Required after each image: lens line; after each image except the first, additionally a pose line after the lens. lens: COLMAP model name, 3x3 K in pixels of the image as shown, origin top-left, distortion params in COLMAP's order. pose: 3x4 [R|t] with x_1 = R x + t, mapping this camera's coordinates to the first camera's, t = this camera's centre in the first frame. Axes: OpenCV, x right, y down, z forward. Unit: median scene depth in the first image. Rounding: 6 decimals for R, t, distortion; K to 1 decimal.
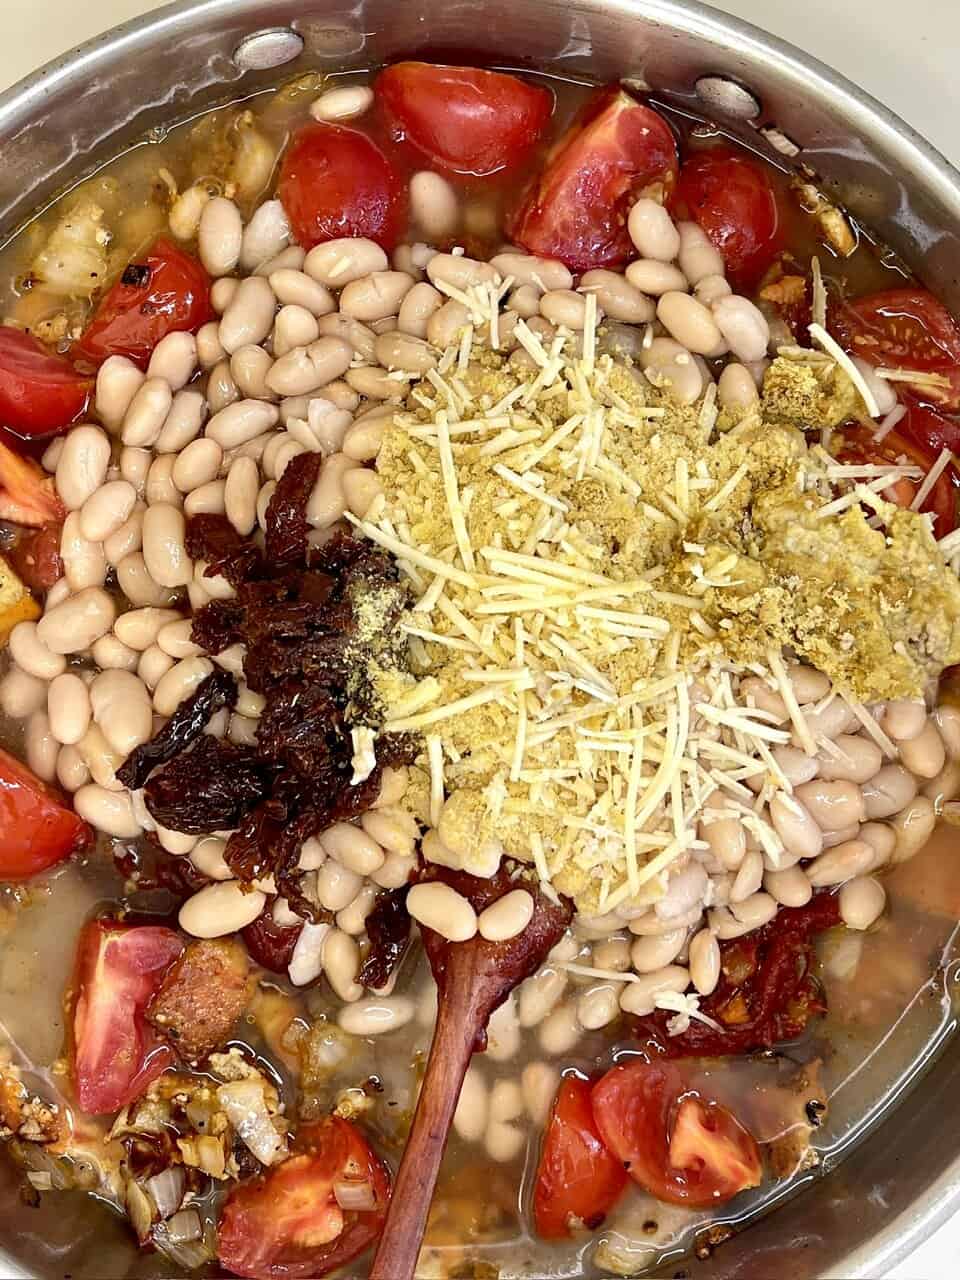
lens RADIAL K [[1930.9, 0, 480.0], [0, 1930.9, 640.0], [0, 0, 1]] dist [-0.021543, -0.038835]
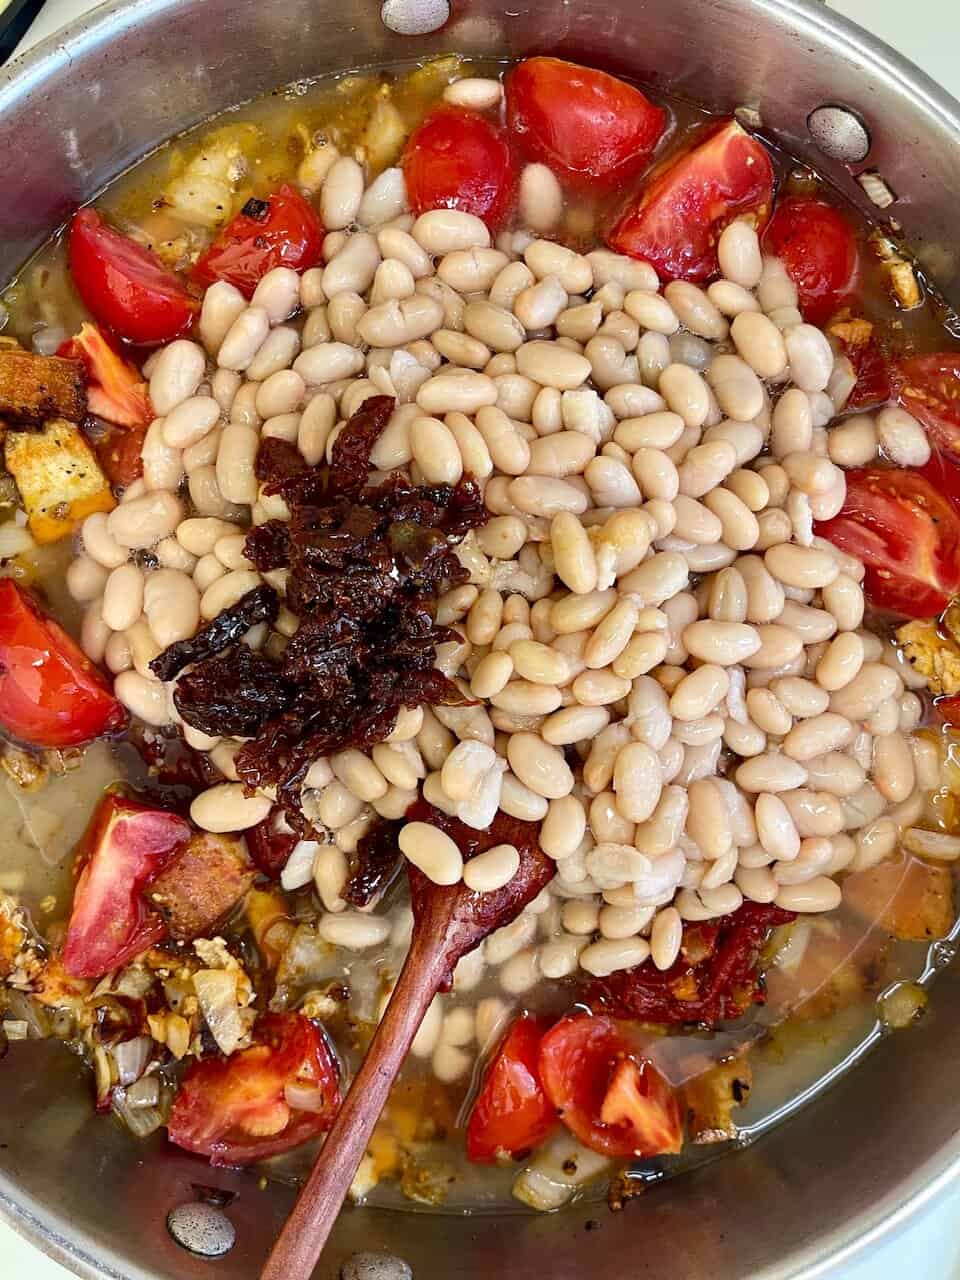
lens RADIAL K [[995.8, 0, 480.0], [0, 995.8, 640.0], [0, 0, 1]] dist [0.009920, -0.086754]
pose [[0.983970, 0.178251, -0.005500, -0.010938], [-0.178200, 0.983956, 0.008650, 0.018457], [0.006953, -0.007531, 0.999947, 0.449630]]
